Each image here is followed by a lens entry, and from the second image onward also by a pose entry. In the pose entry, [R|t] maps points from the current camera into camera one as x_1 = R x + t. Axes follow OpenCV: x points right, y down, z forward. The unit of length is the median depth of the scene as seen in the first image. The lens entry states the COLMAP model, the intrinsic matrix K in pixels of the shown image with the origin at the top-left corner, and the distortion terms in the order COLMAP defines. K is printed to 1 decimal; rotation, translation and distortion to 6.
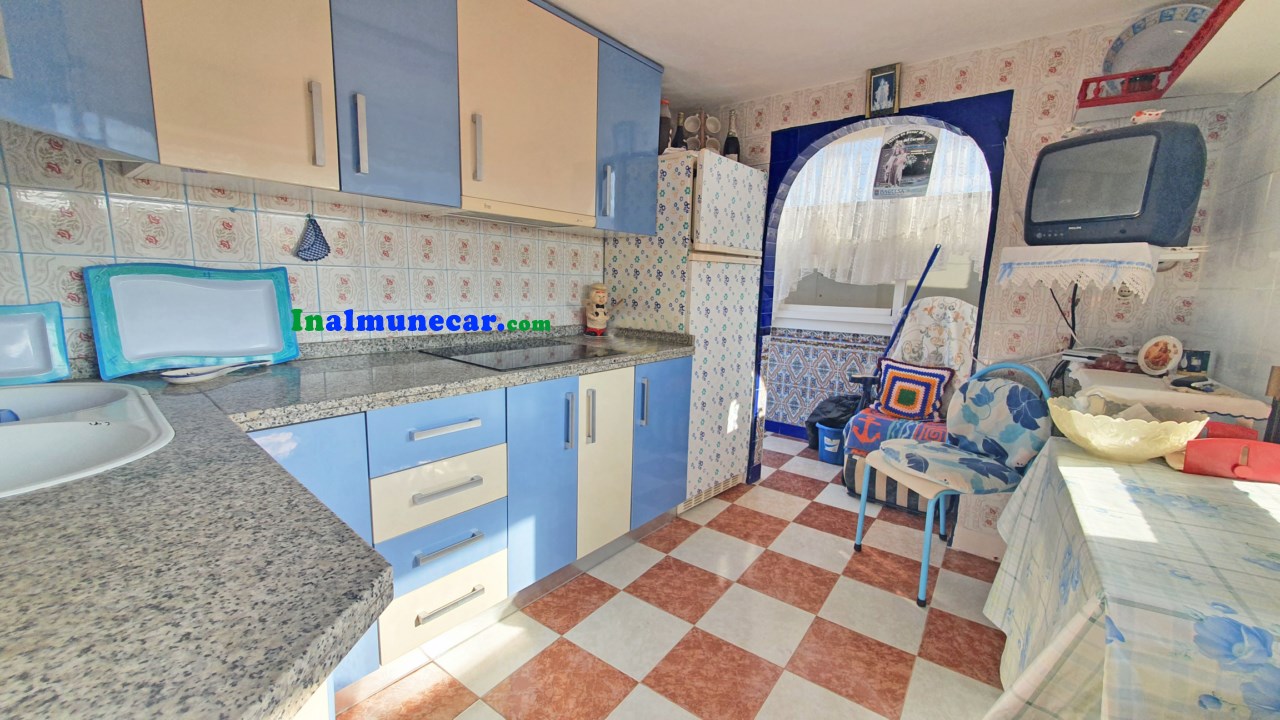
lens RADIAL K [[506.9, 0, 638.9], [0, 506.9, 366.8], [0, 0, 1]] dist [0.008350, -0.000409]
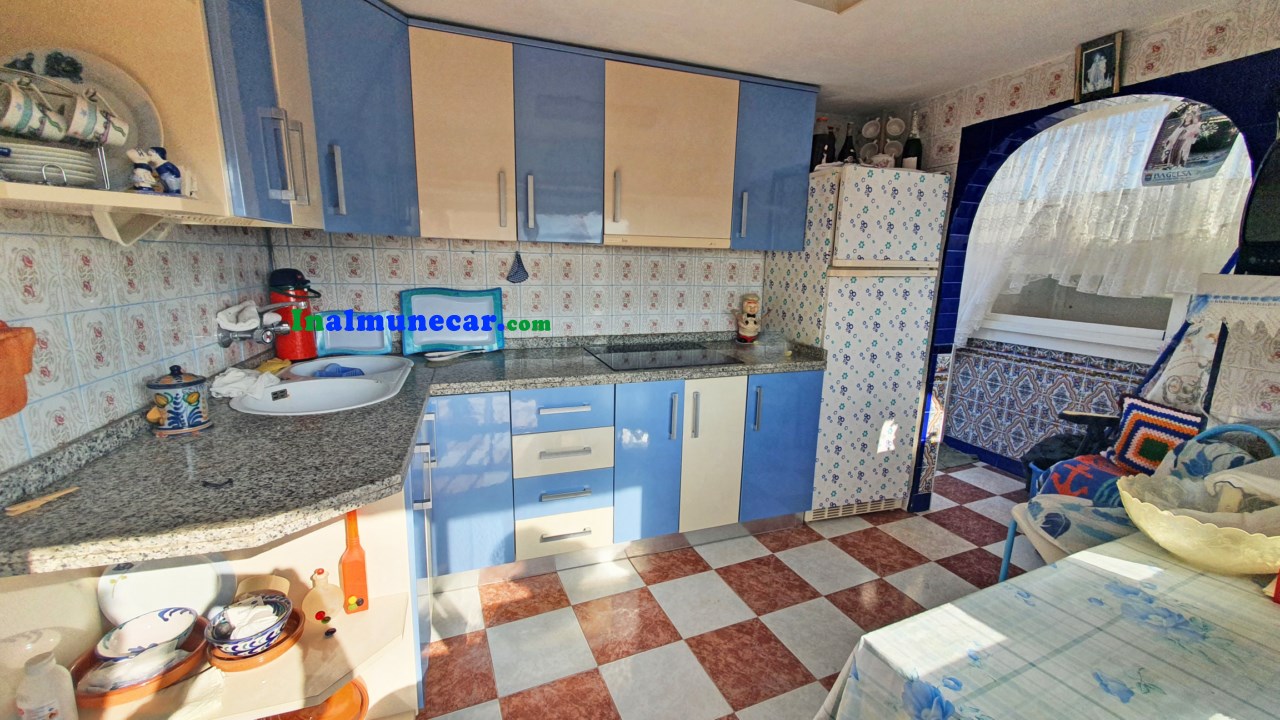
lens RADIAL K [[505.8, 0, 639.5], [0, 505.8, 363.8], [0, 0, 1]] dist [0.013919, -0.003814]
pose [[0.863755, 0.093014, -0.495253, 0.280662], [-0.082508, 0.995658, 0.043096, -0.046464], [0.497111, 0.003638, 0.867679, -0.061946]]
